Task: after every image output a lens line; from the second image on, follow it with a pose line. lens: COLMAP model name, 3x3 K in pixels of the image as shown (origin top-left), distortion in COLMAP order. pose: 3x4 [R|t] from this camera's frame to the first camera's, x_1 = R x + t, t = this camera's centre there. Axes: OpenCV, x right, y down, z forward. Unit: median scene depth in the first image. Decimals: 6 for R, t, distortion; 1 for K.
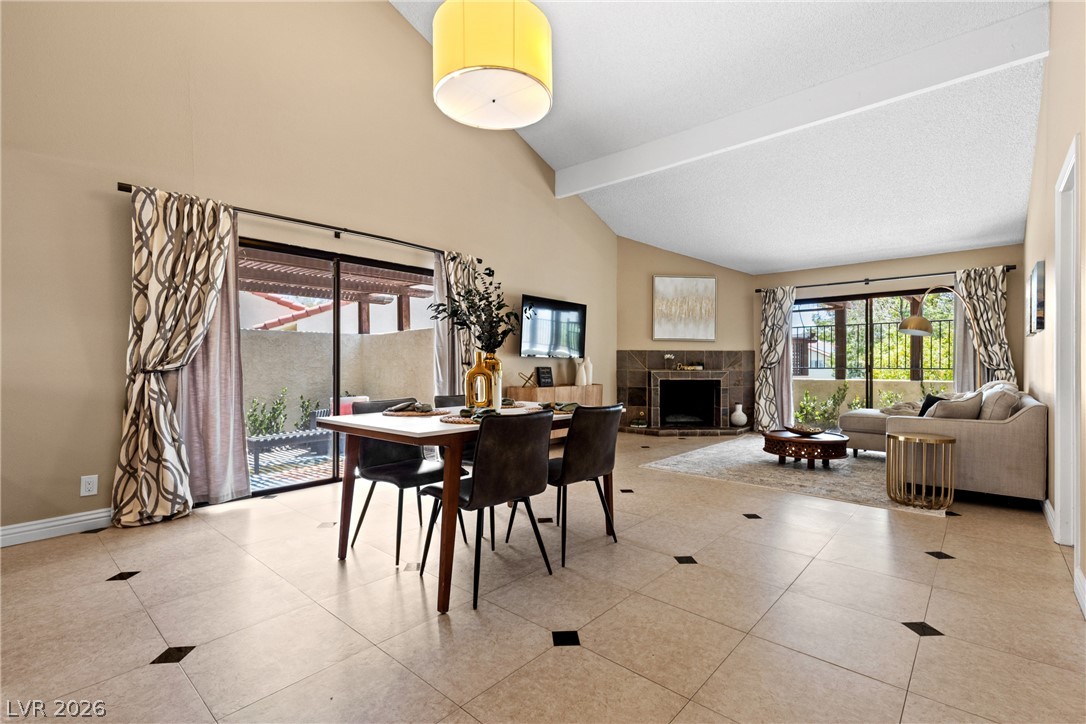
lens RADIAL K [[499.1, 0, 545.4], [0, 499.1, 365.8], [0, 0, 1]] dist [0.007622, -0.001614]
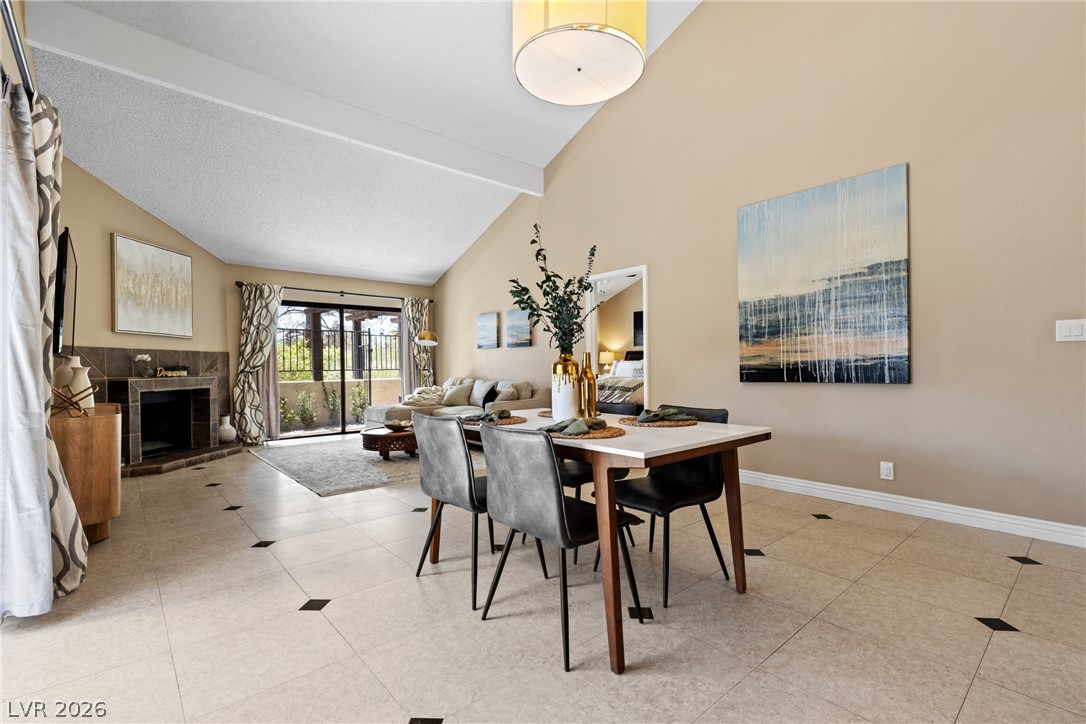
lens RADIAL K [[499.1, 0, 555.4], [0, 499.1, 368.0], [0, 0, 1]] dist [0.007622, -0.001614]
pose [[0.110907, -0.007864, 0.993800, -0.387581], [0.010573, 0.999921, 0.006732, -0.003053], [-0.993775, 0.009761, 0.110981, 0.369786]]
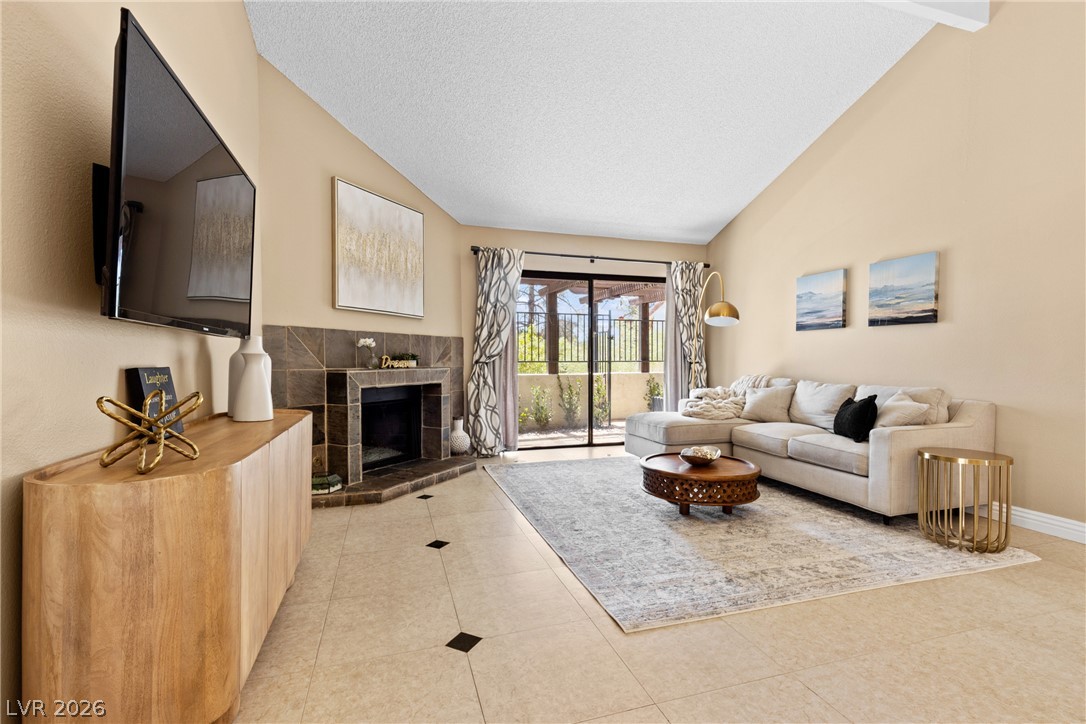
lens RADIAL K [[499.1, 0, 544.6], [0, 499.1, 368.4], [0, 0, 1]] dist [0.007622, -0.001614]
pose [[0.507153, -0.018791, 0.861651, -0.111963], [-0.000033, 0.999762, 0.021823, -0.002993], [-0.861856, -0.011096, 0.507032, 0.592157]]
